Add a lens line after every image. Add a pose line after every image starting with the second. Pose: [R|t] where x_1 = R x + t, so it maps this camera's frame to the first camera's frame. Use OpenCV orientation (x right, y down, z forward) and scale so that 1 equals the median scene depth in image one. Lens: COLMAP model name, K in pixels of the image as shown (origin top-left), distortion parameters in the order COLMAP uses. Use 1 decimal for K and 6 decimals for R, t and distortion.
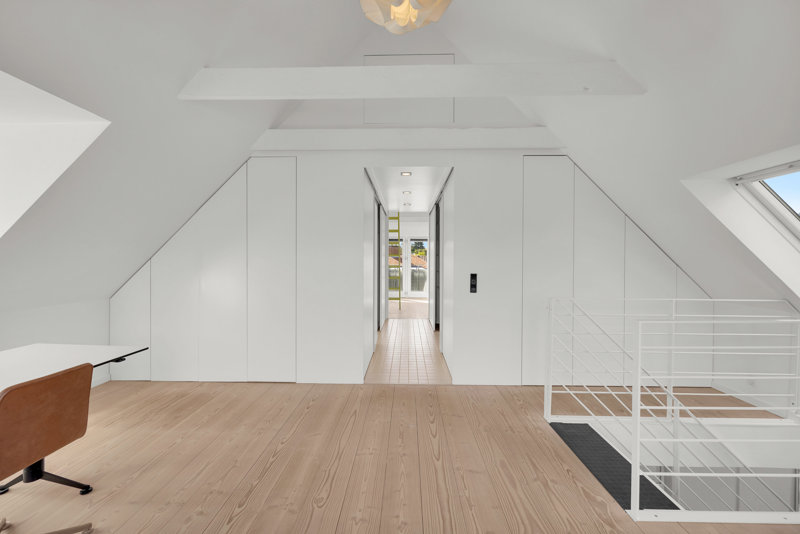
lens RADIAL K [[316.9, 0, 400.0], [0, 316.9, 267.0], [0, 0, 1]] dist [-0.002600, 0.000246]
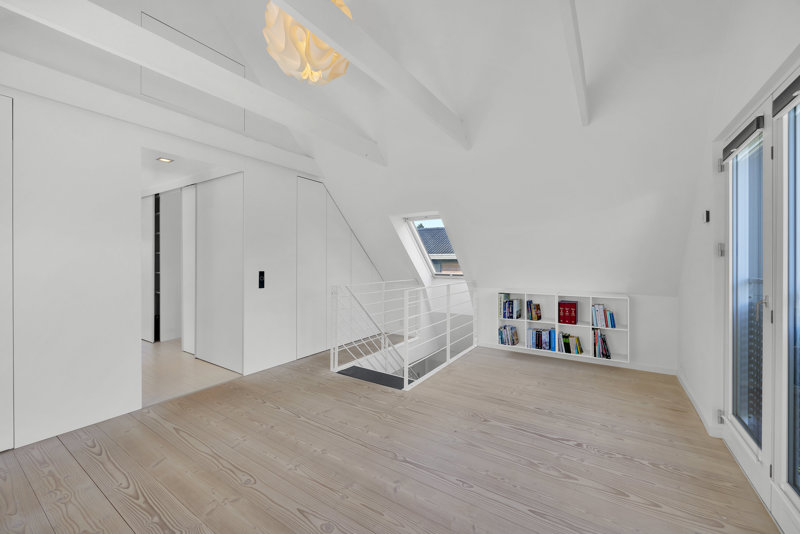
lens RADIAL K [[316.9, 0, 400.0], [0, 316.9, 267.0], [0, 0, 1]] dist [-0.002600, 0.000246]
pose [[0.533490, -0.019944, 0.845571, -0.595690], [0.009656, 0.999800, 0.017489, -0.013165], [-0.845751, -0.001165, 0.533576, -0.020041]]
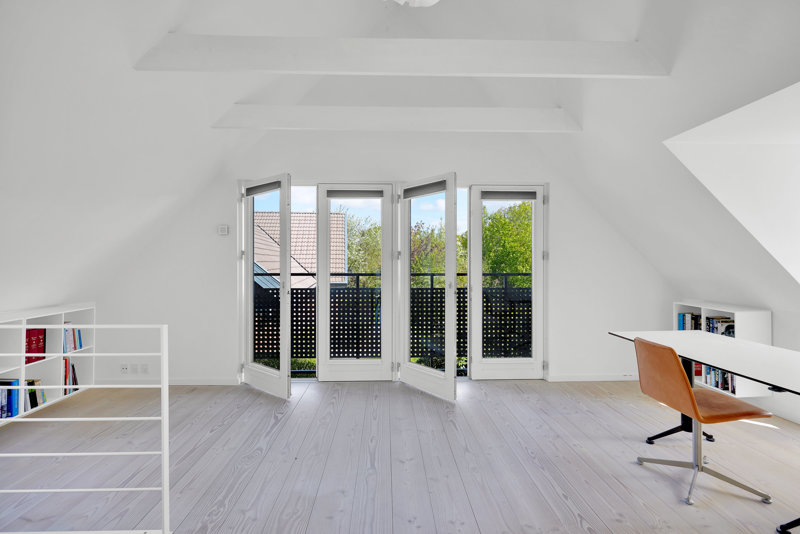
lens RADIAL K [[344.9, 0, 400.0], [0, 344.9, 267.0], [0, 0, 1]] dist [-0.000790, 0.000132]
pose [[-0.998897, -0.010824, -0.045683, 0.007064], [-0.010377, 0.999896, -0.009999, 0.000349], [0.045786, -0.009514, -0.998906, 1.162937]]
